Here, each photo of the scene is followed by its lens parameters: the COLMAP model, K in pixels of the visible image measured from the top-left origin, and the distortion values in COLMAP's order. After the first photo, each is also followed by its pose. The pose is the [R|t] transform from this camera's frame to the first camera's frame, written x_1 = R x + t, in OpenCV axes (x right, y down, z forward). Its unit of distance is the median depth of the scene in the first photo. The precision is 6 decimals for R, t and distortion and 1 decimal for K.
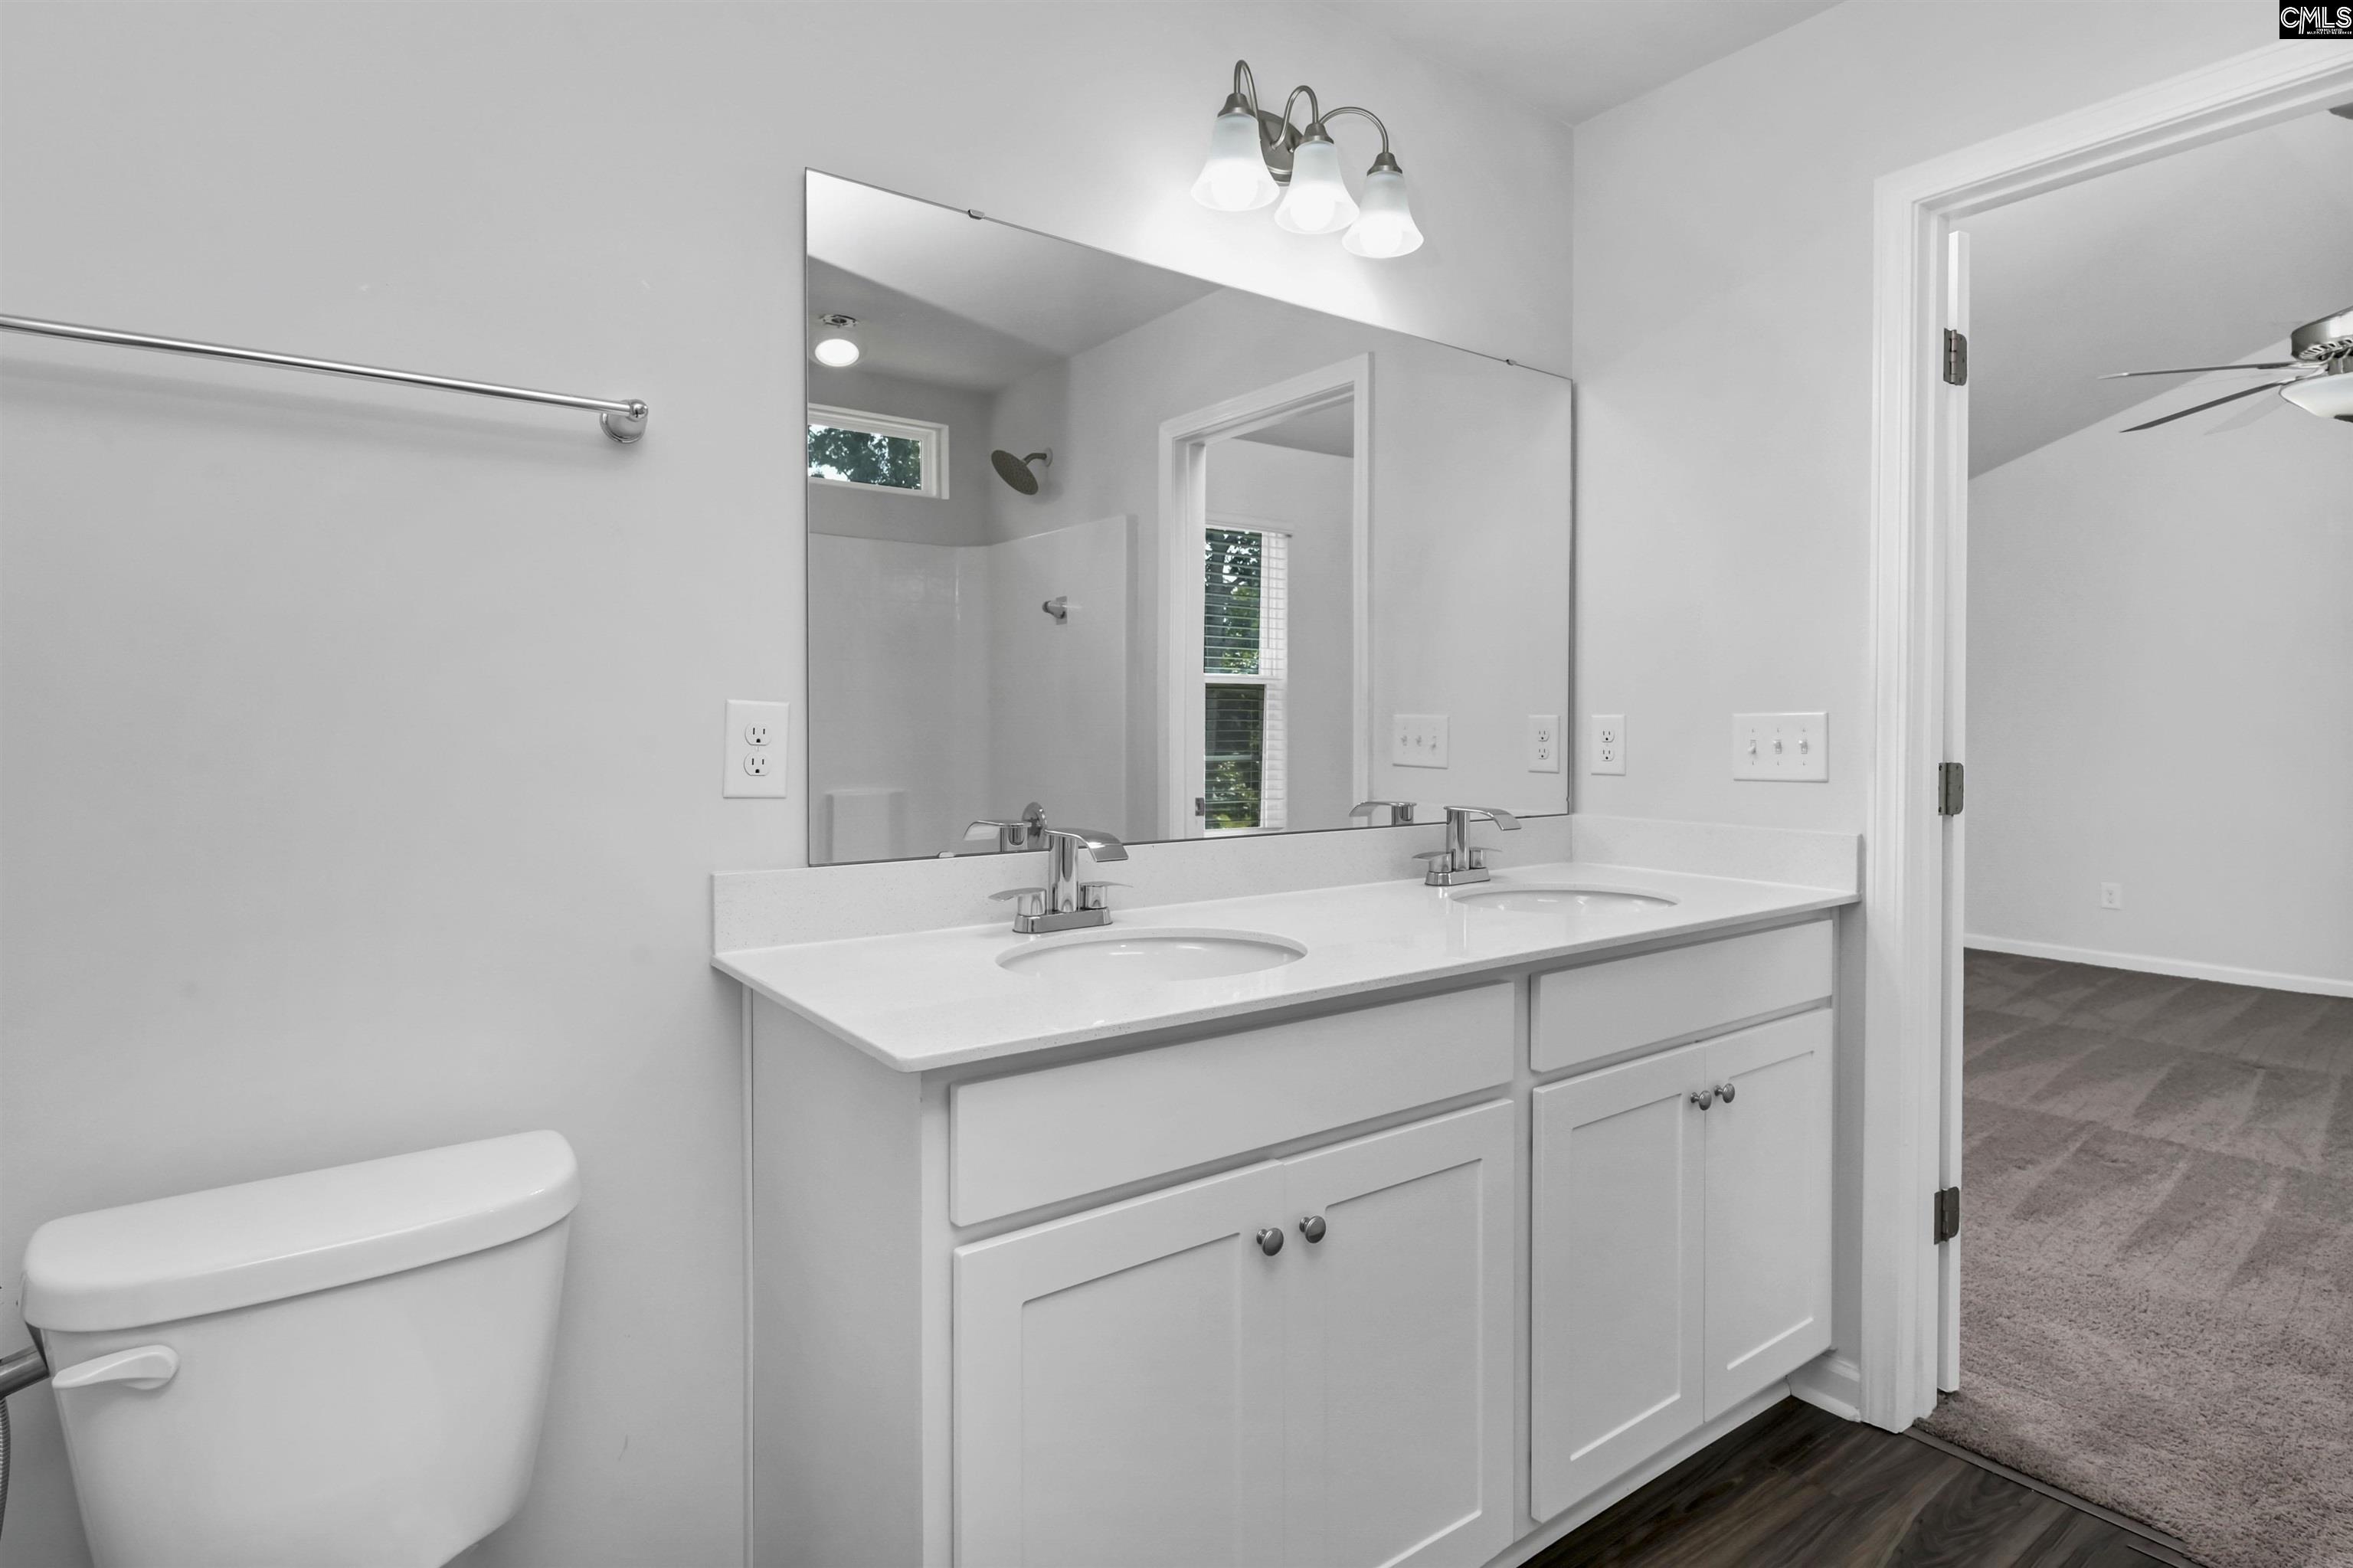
lens RADIAL K [[1270.6, 0, 1169.5], [0, 1270.6, 766.3], [0, 0, 1]] dist [0.006133, -0.000607]
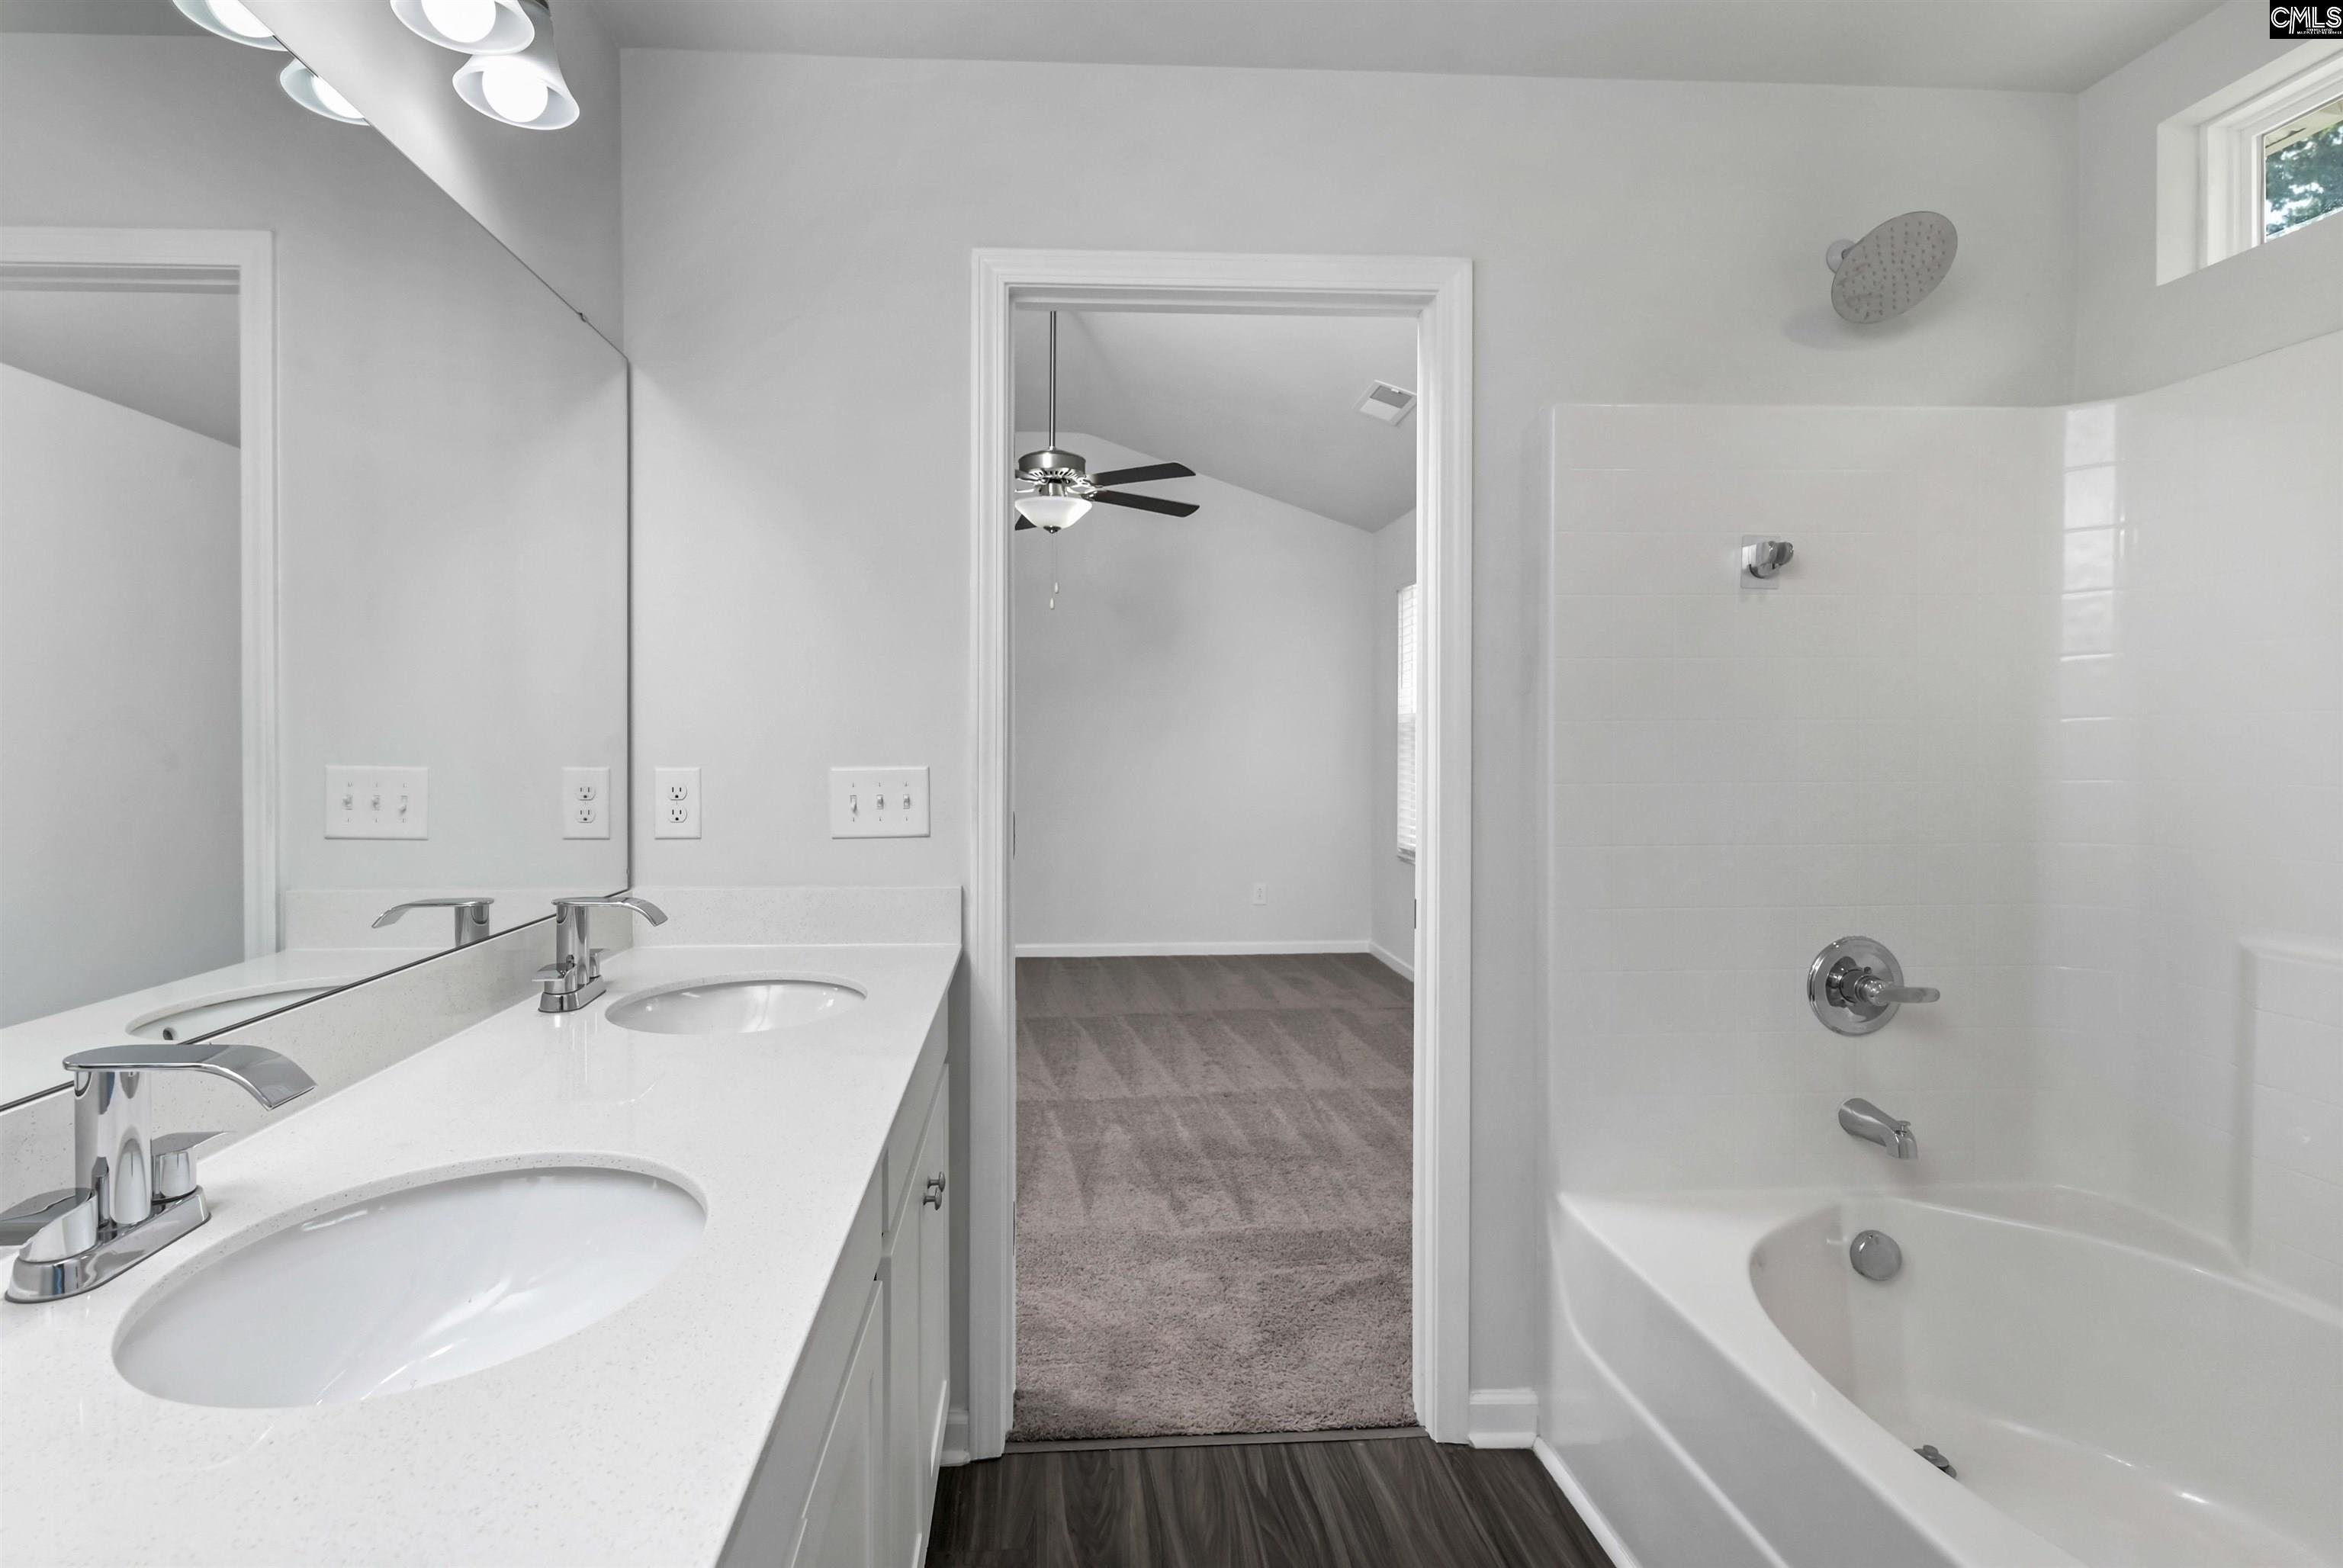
lens RADIAL K [[1265.1, 0, 1163.1], [0, 1265.1, 771.3], [0, 0, 1]] dist [0.006133, -0.000607]
pose [[0.525803, -0.019223, 0.850389, -0.212841], [0.023487, 0.999692, 0.008076, -0.039870], [-0.850282, 0.015726, 0.526093, 0.303193]]
